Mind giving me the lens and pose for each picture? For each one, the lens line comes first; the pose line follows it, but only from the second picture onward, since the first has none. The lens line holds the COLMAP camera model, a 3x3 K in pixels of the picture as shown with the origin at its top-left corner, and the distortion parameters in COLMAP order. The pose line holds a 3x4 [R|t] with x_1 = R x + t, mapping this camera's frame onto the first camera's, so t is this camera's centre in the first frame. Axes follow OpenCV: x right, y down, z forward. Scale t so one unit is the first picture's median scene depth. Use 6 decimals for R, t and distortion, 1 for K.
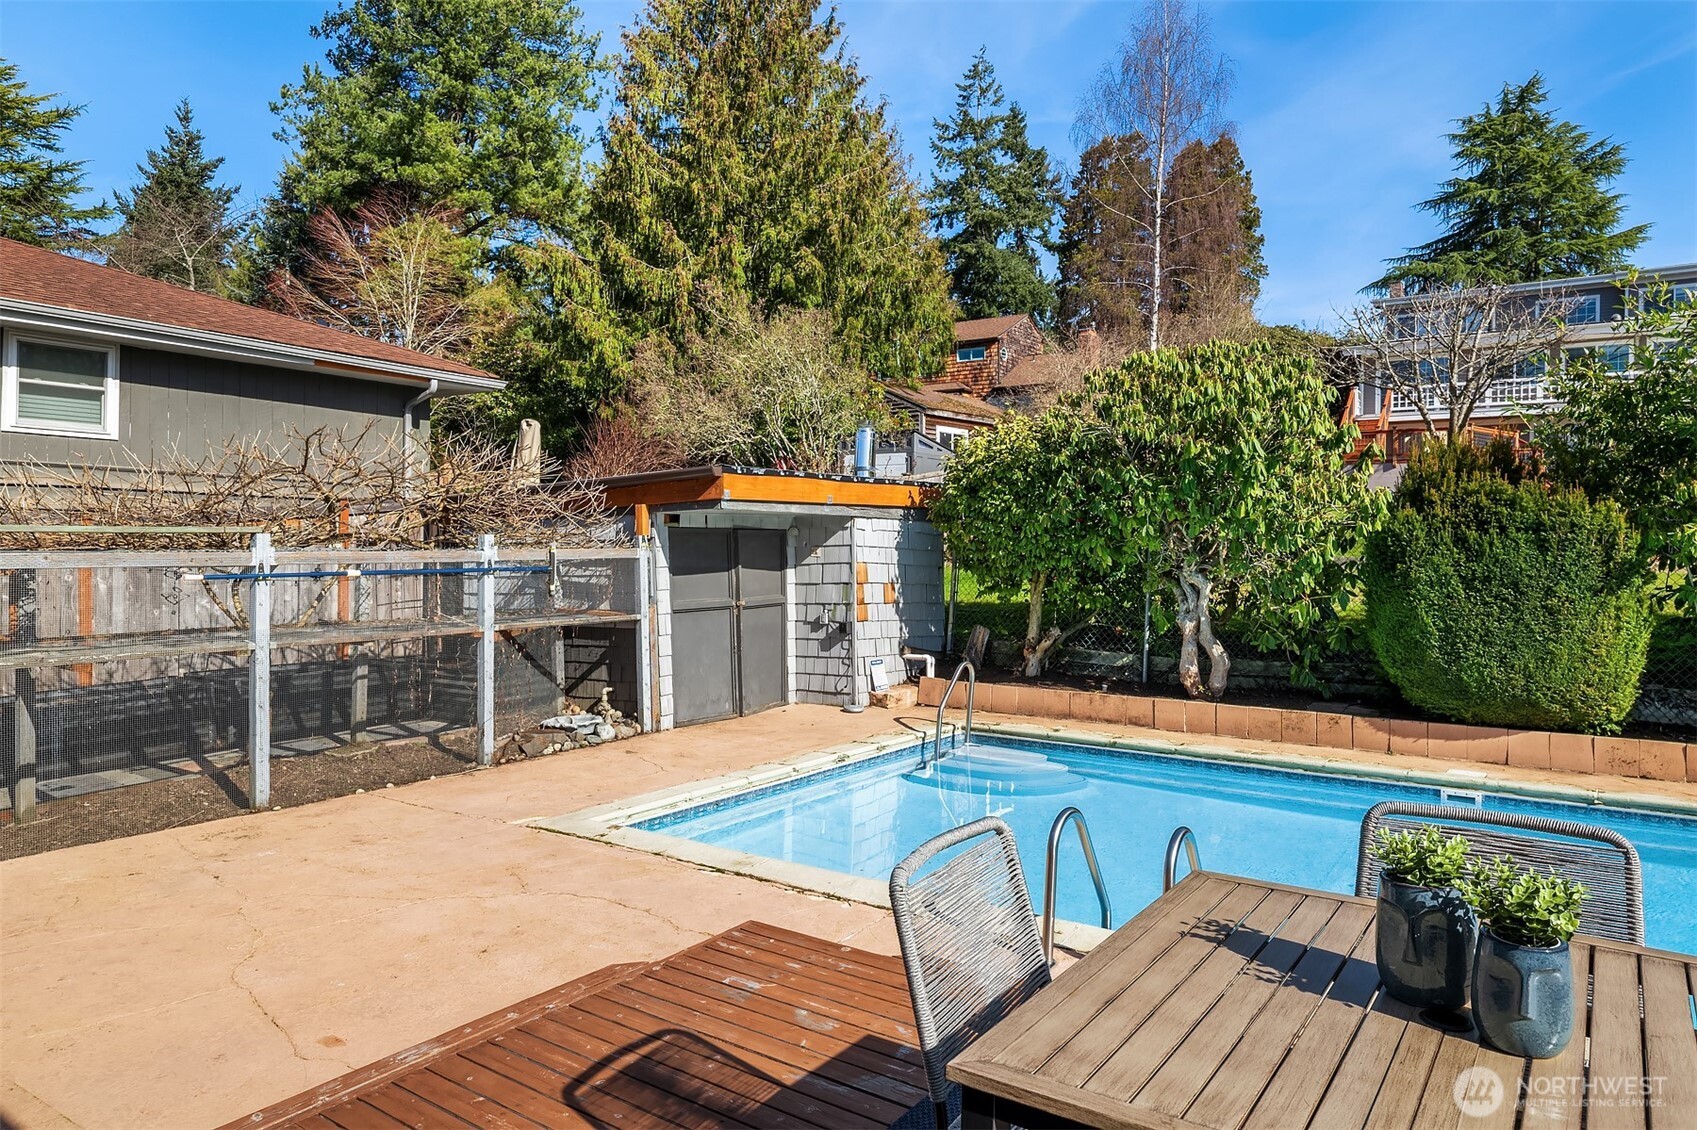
lens RADIAL K [[1076.8, 0, 843.0], [0, 1076.8, 533.9], [0, 0, 1]] dist [-0.000368, 0.000416]
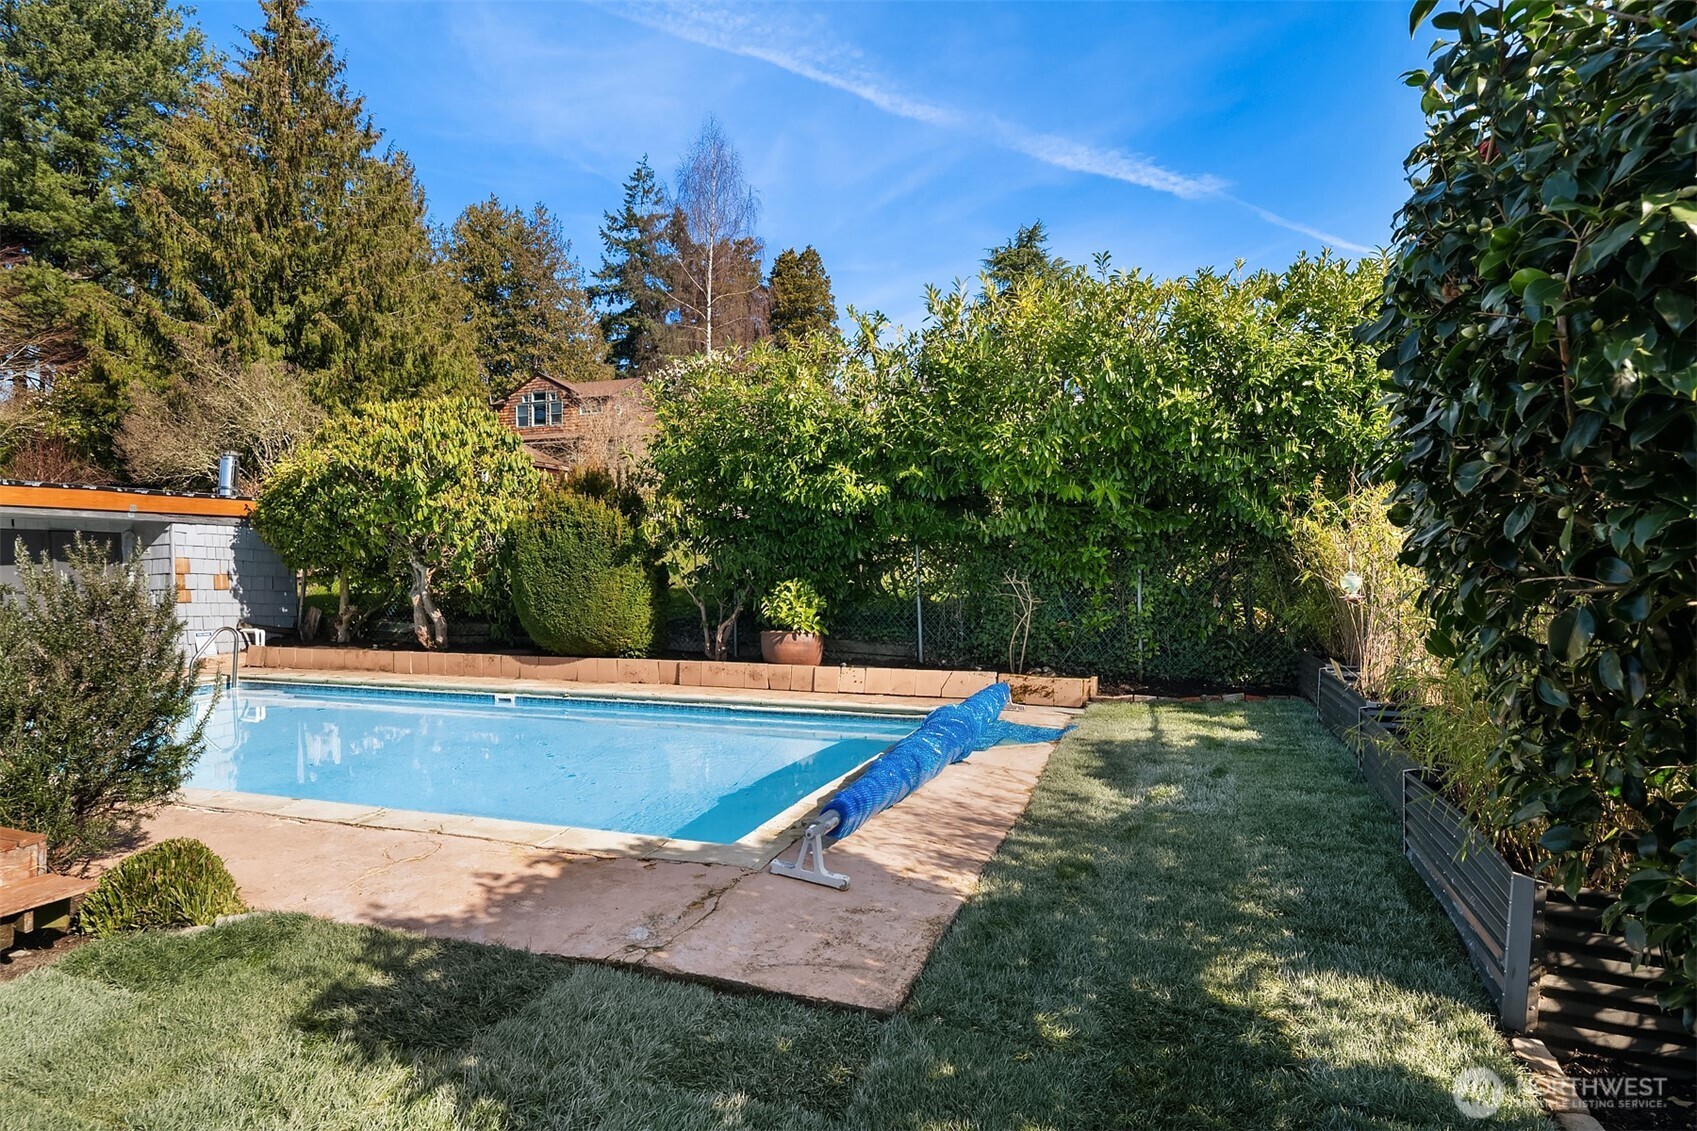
lens RADIAL K [[912.0, 0, 848.5], [0, 912.0, 565.5], [0, 0, 1]] dist [-0.001534, -0.000737]
pose [[0.965472, -0.006283, 0.260430, 0.490363], [0.006070, 0.999980, 0.001622, 0.037786], [-0.260435, 0.000015, 0.965491, -0.267047]]
